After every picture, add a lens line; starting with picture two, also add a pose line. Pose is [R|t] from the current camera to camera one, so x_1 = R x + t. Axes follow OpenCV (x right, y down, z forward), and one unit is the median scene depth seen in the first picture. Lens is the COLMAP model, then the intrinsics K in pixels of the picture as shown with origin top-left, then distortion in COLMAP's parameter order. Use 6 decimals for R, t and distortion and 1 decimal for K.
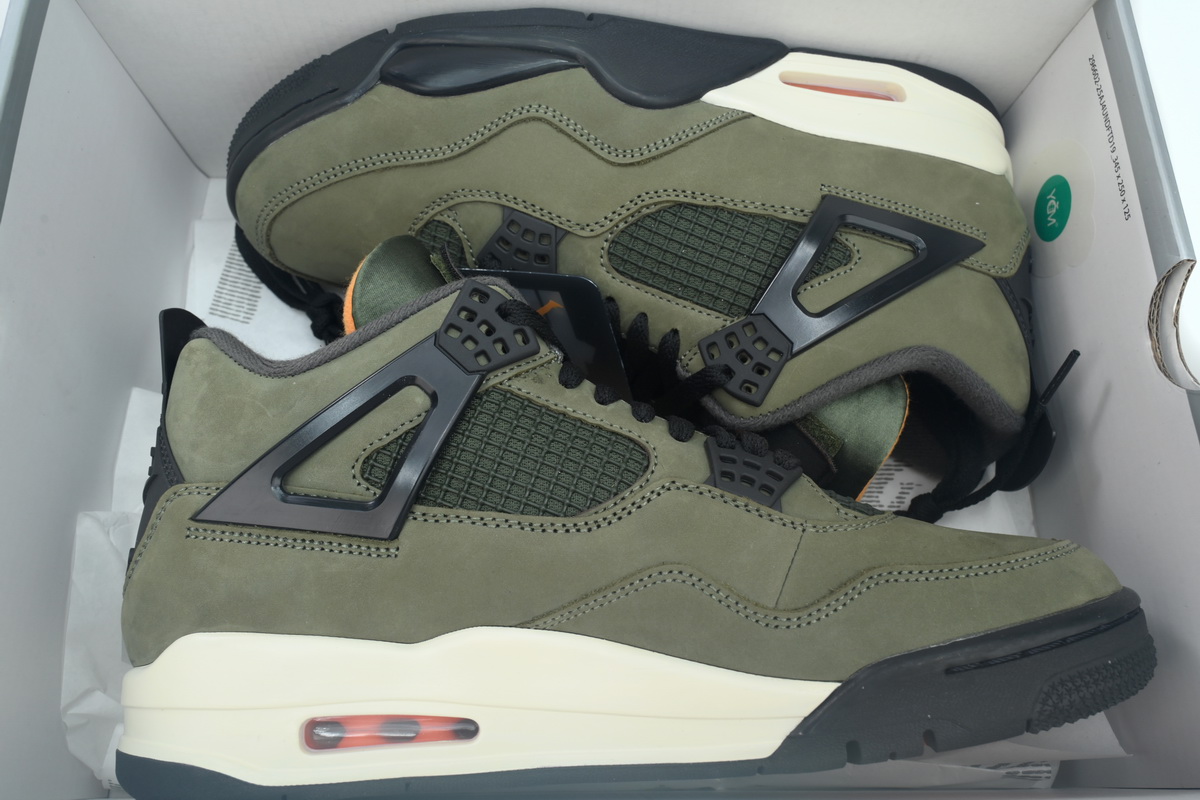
lens RADIAL K [[958.5, 0, 600.0], [0, 958.5, 400.0], [0, 0, 1]] dist [0.002496, 0.000622]
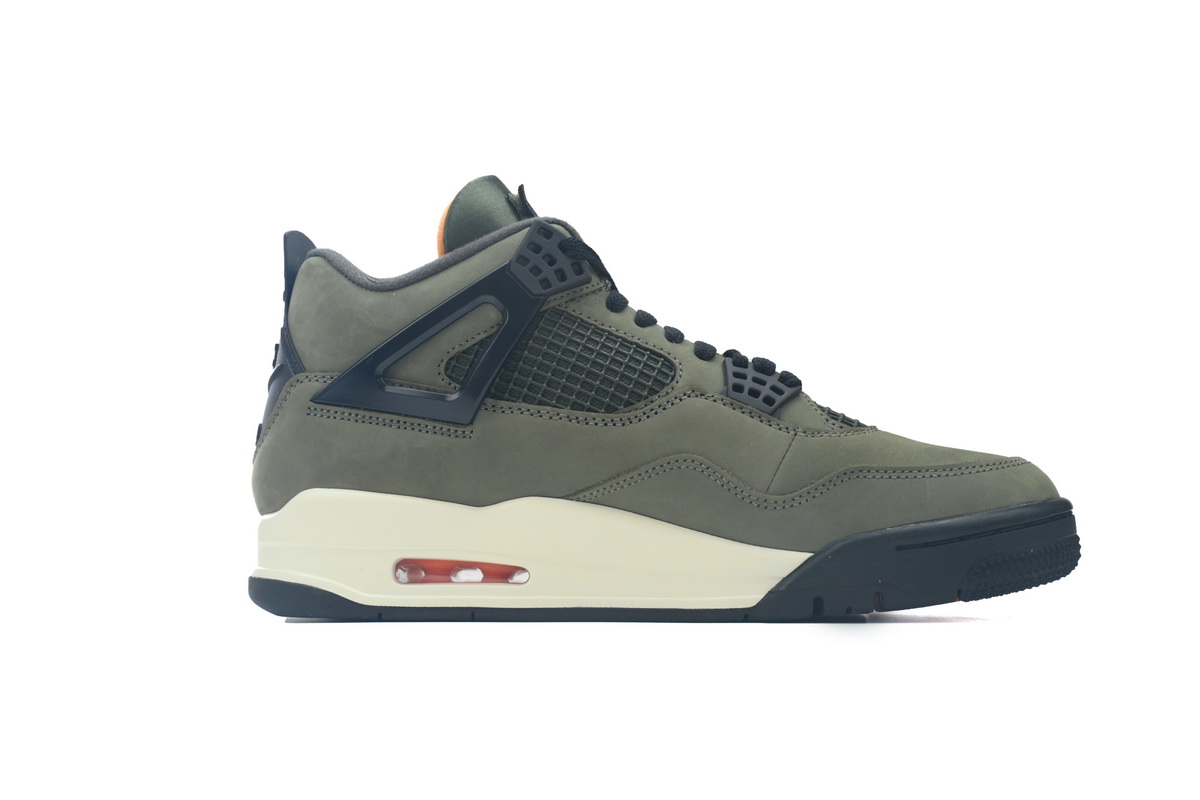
lens RADIAL K [[1261.0, 0, 600.0], [0, 1261.0, 400.0], [0, 0, 1]] dist [-0.002947, -0.000124]
pose [[0.995644, 0.051541, -0.077700, 0.084404], [-0.047434, 0.997424, 0.053806, 0.015695], [0.080273, -0.049886, 0.995524, -0.638045]]
